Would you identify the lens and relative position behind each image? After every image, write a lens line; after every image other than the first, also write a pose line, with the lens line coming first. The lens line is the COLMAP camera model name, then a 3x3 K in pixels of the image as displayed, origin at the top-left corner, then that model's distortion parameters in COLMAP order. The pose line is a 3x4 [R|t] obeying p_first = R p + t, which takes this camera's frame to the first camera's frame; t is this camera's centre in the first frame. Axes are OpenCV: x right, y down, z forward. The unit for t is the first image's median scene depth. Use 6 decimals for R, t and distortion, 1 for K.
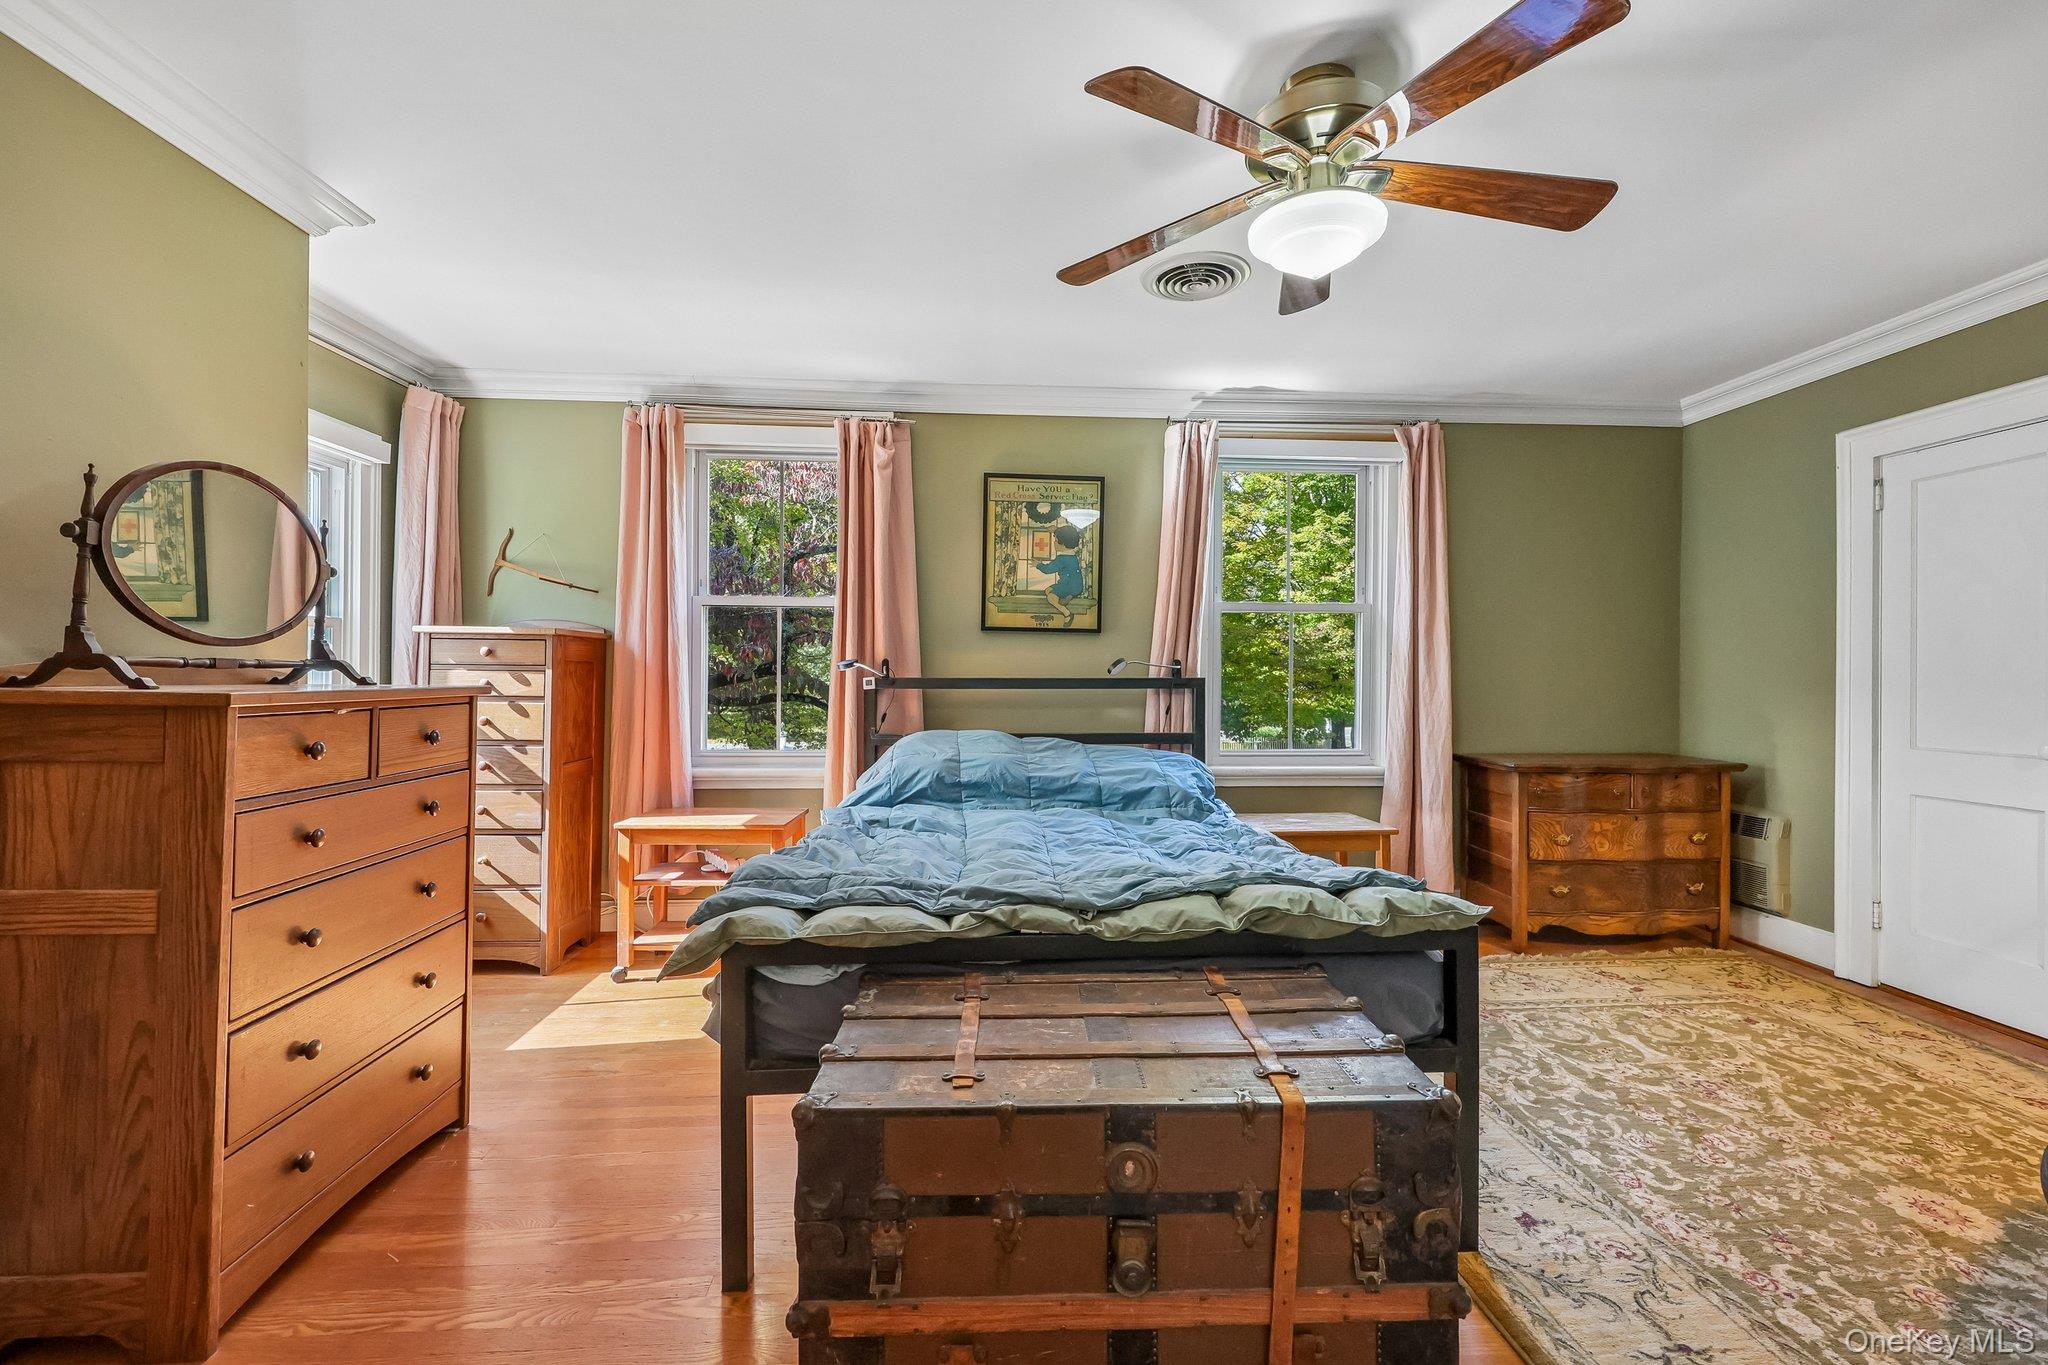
lens RADIAL K [[840.3, 0, 1025.8], [0, 840.3, 673.5], [0, 0, 1]] dist [0.000480, 0.001075]
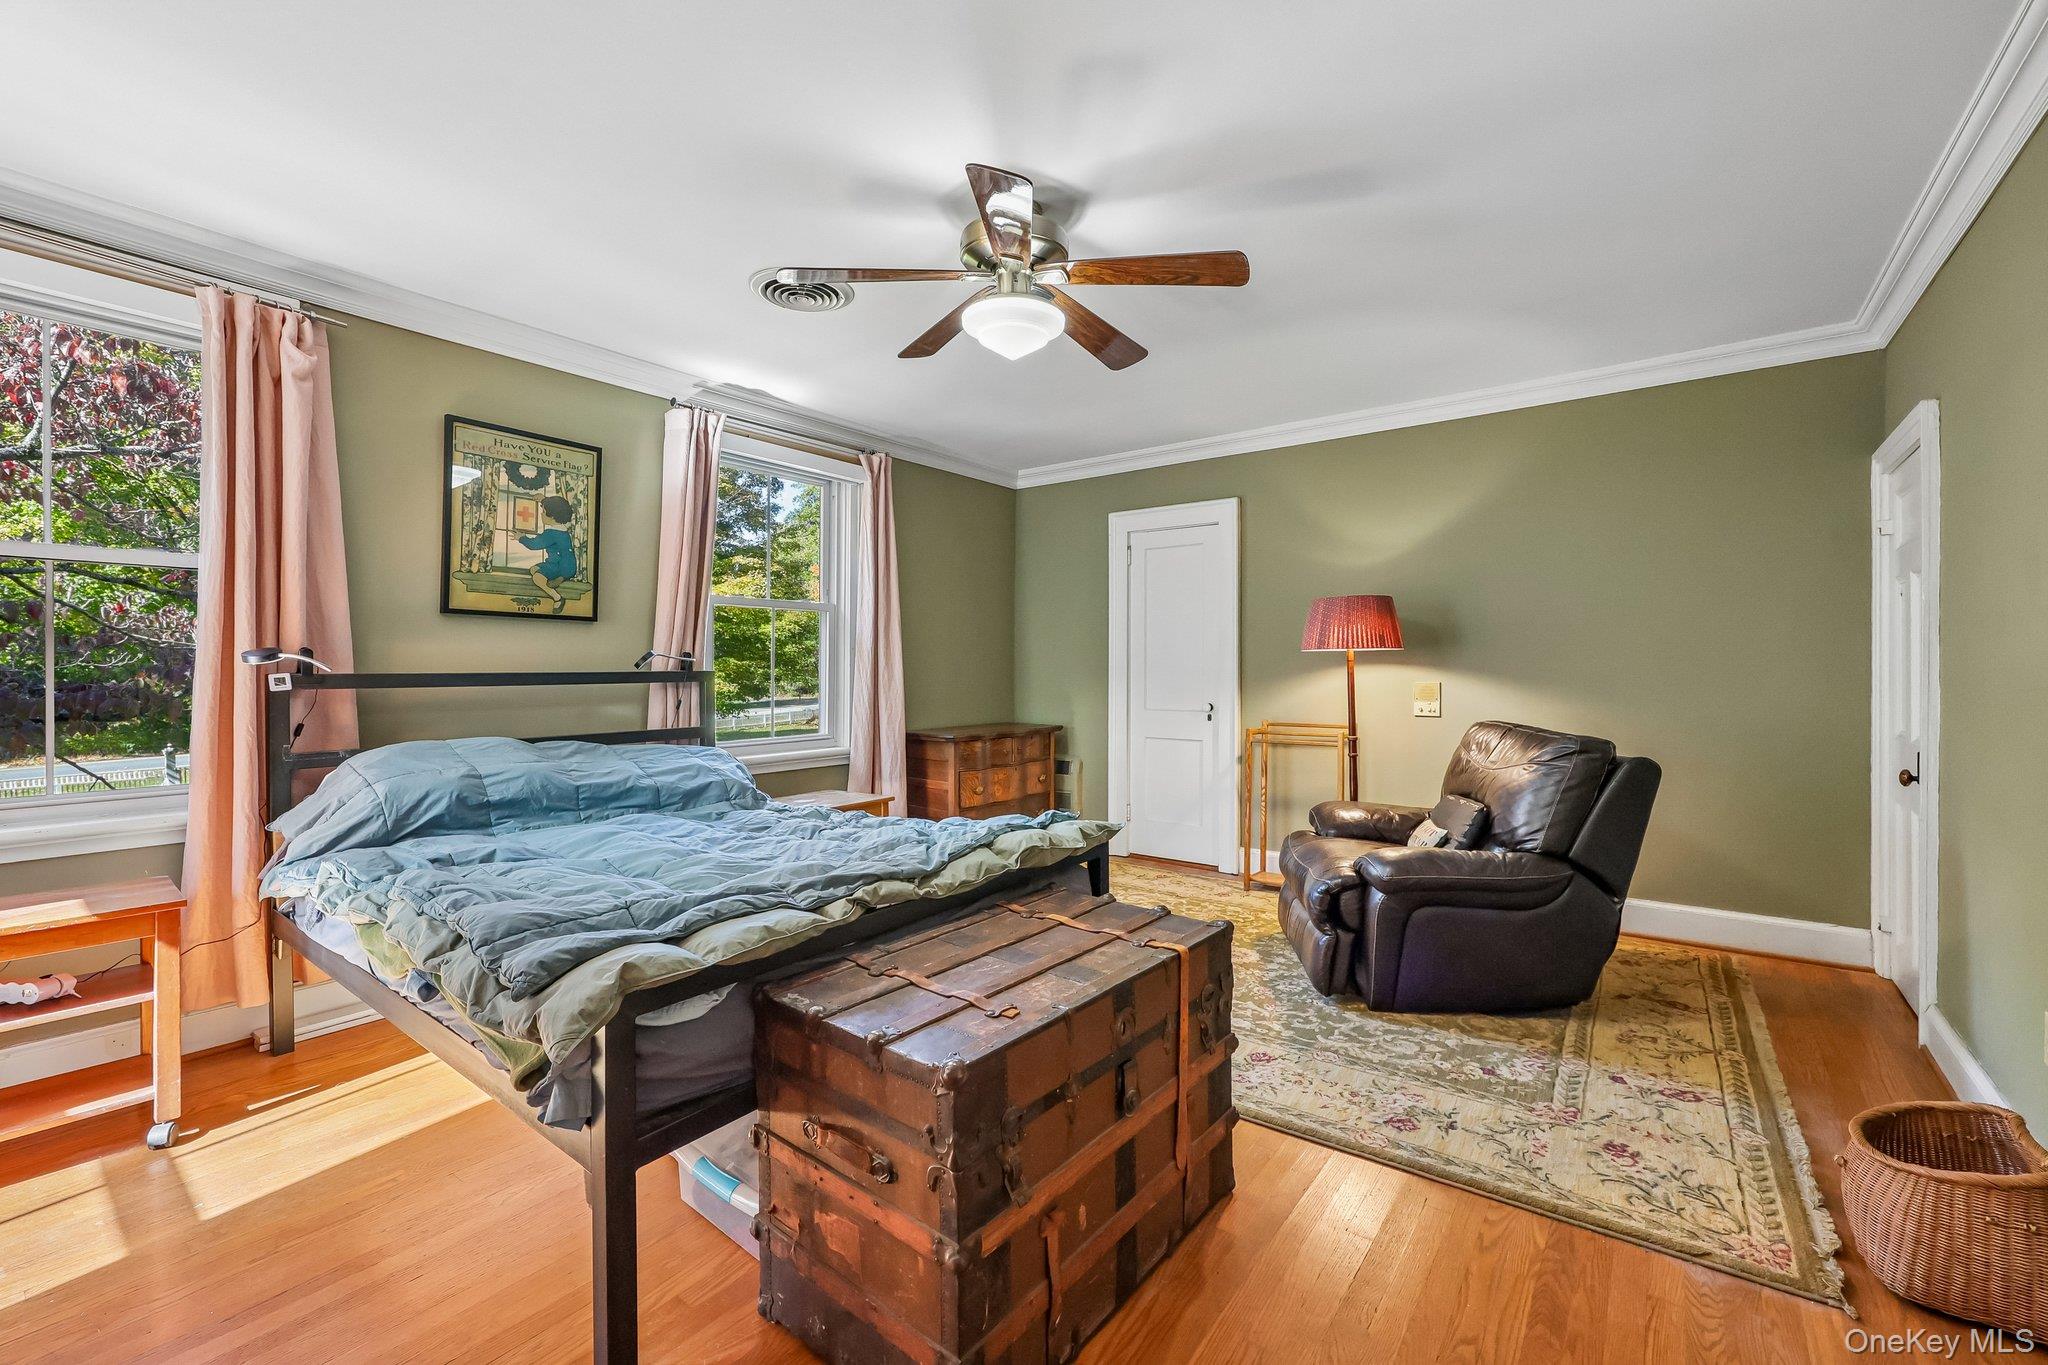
lens RADIAL K [[840.3, 0, 1031.2], [0, 840.3, 675.0], [0, 0, 1]] dist [0.000480, 0.001075]
pose [[0.656490, -0.011801, 0.754242, -0.298495], [0.003125, 0.999912, 0.012925, -0.001539], [-0.754328, -0.006128, 0.656469, 0.064274]]
